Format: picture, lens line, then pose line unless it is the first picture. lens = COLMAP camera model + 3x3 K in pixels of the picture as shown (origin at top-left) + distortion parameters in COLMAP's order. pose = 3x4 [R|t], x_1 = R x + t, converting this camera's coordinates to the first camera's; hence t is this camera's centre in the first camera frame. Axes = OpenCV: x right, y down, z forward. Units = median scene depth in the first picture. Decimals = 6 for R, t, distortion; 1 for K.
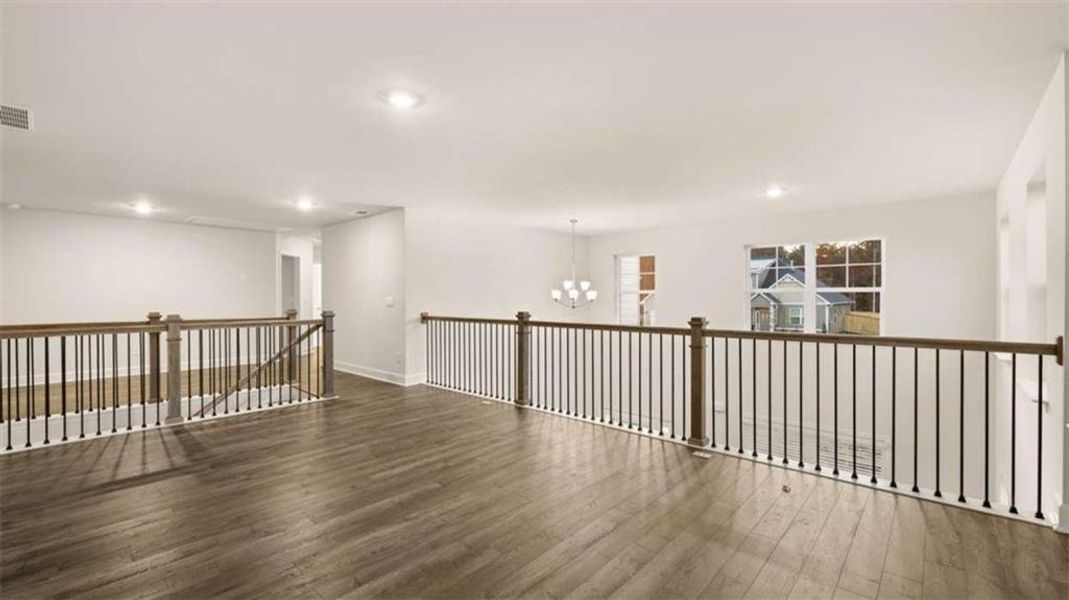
lens RADIAL K [[455.1, 0, 534.7], [0, 455.1, 299.0], [0, 0, 1]] dist [-0.000525, -0.000155]
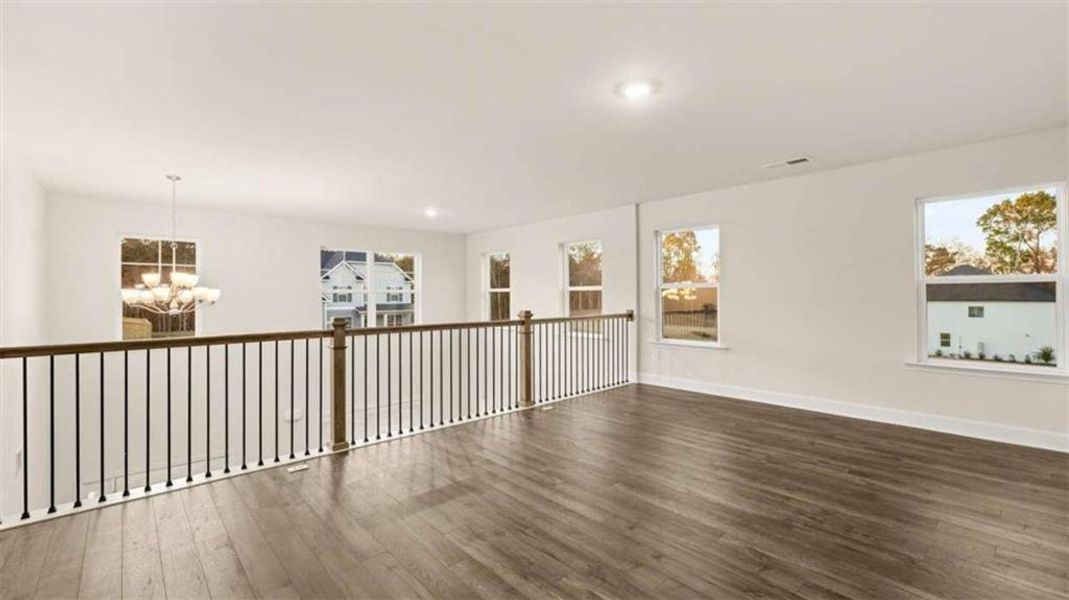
lens RADIAL K [[442.4, 0, 534.5], [0, 442.4, 300.0], [0, 0, 1]] dist [-0.002209, -0.000538]
pose [[0.082927, -0.008363, 0.996520, -0.591012], [0.008932, 0.999931, 0.007649, -0.001398], [-0.996516, 0.008267, 0.082996, 0.544322]]
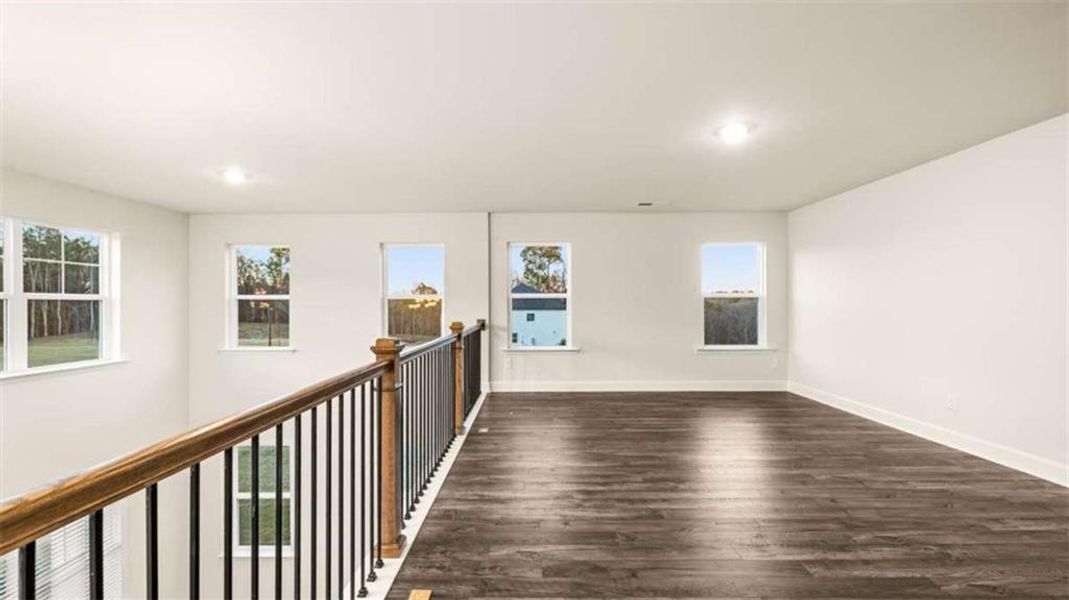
lens RADIAL K [[442.4, 0, 534.5], [0, 442.4, 300.0], [0, 0, 1]] dist [-0.002209, -0.000538]
pose [[-0.670995, 0.011362, 0.741375, -0.372519], [0.007551, 0.999935, -0.008490, -0.002588], [-0.741424, -0.000099, -0.671037, 1.013875]]
